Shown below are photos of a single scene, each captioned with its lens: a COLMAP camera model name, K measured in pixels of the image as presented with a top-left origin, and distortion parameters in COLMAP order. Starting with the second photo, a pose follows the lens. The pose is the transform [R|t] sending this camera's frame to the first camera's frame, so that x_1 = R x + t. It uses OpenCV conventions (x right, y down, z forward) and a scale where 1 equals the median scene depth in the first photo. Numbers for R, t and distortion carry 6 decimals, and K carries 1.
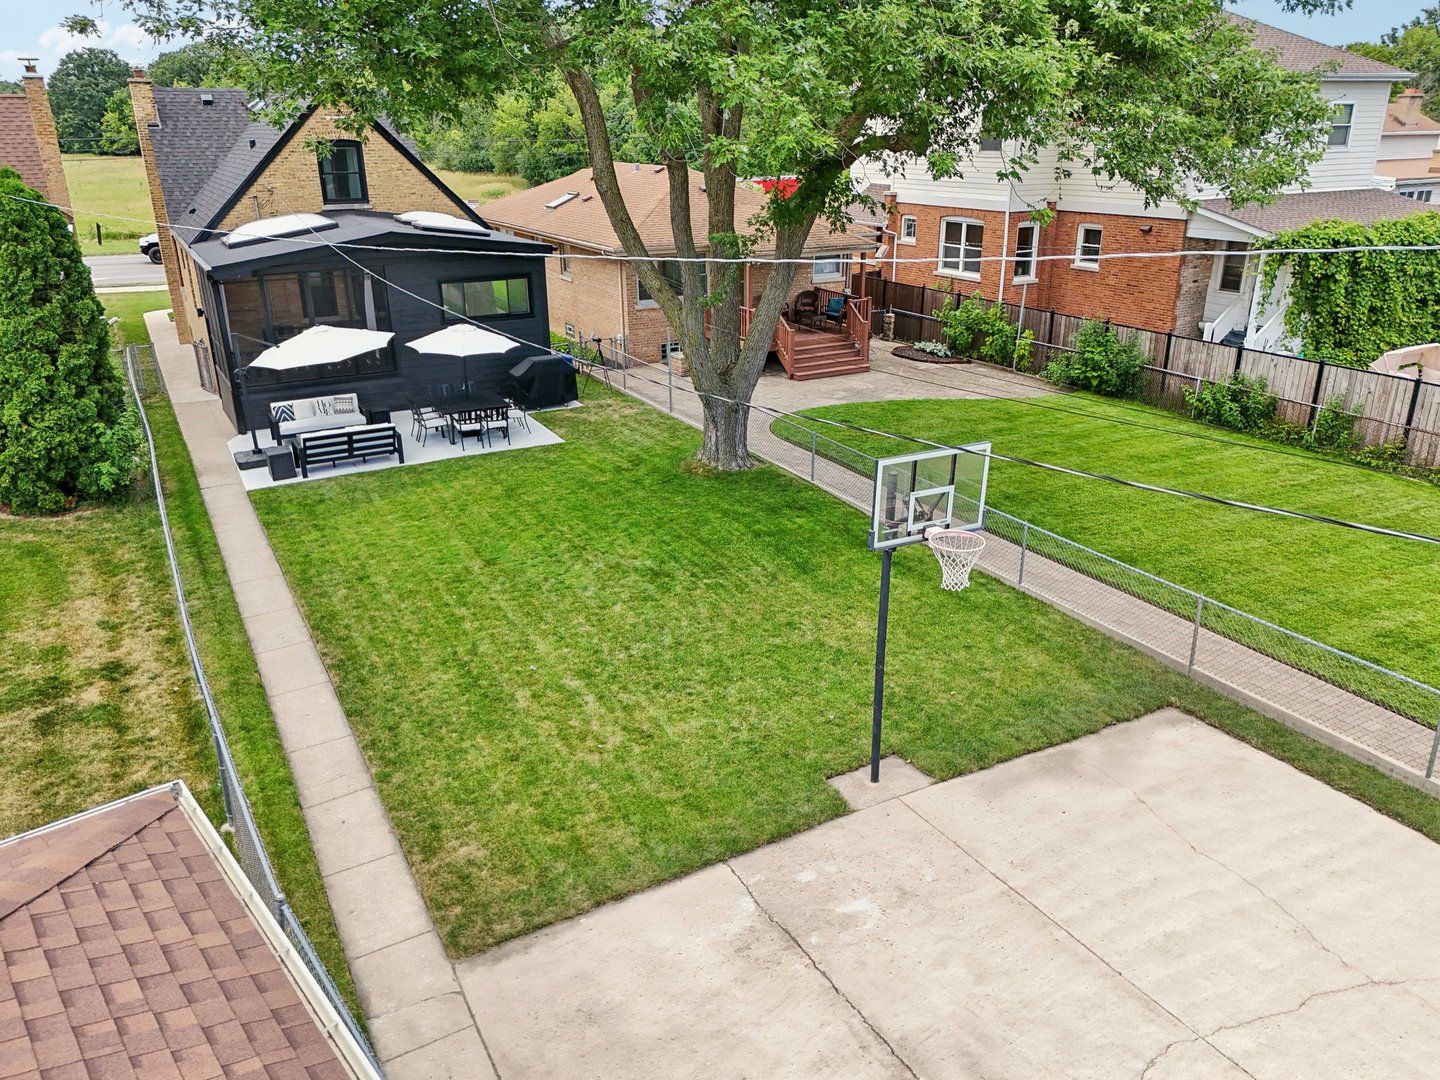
lens RADIAL K [[1064.8, 0, 727.5], [0, 1064.8, 538.5], [0, 0, 1]] dist [0.084899, -0.117003]
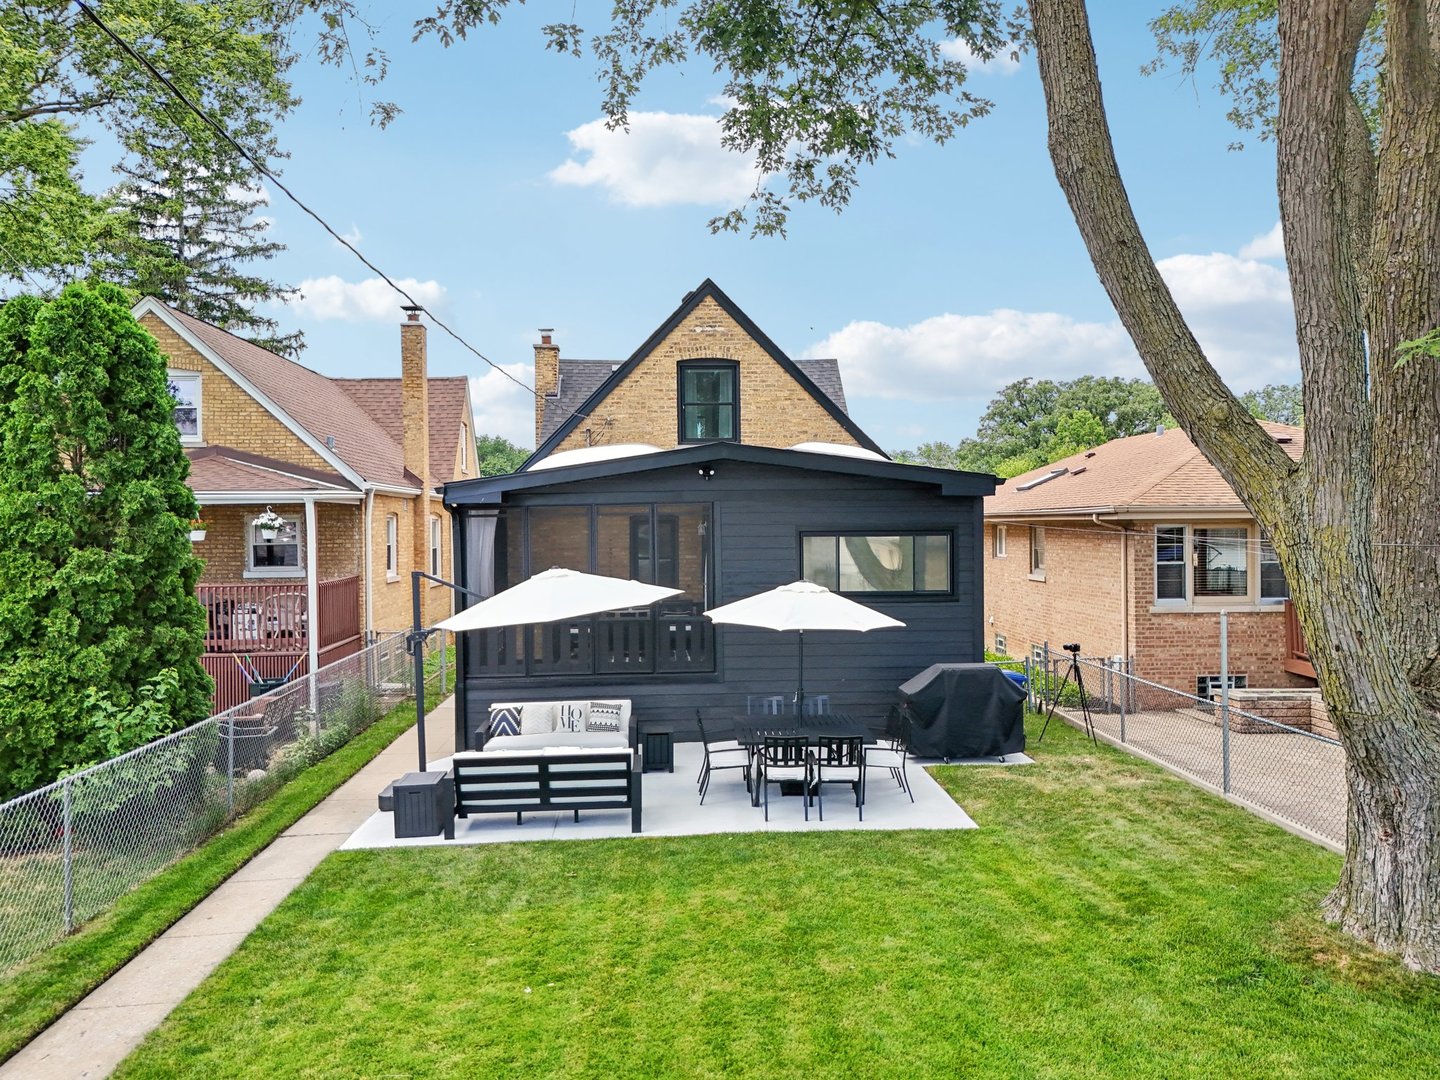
lens RADIAL K [[1064.8, 0, 727.5], [0, 1064.8, 538.5], [0, 0, 1]] dist [0.084899, -0.117003]
pose [[0.896695, 0.001181, -0.442647, -0.044141], [-0.154490, 0.937950, -0.310457, -0.048330], [0.414814, 0.346769, 0.841238, 0.534672]]
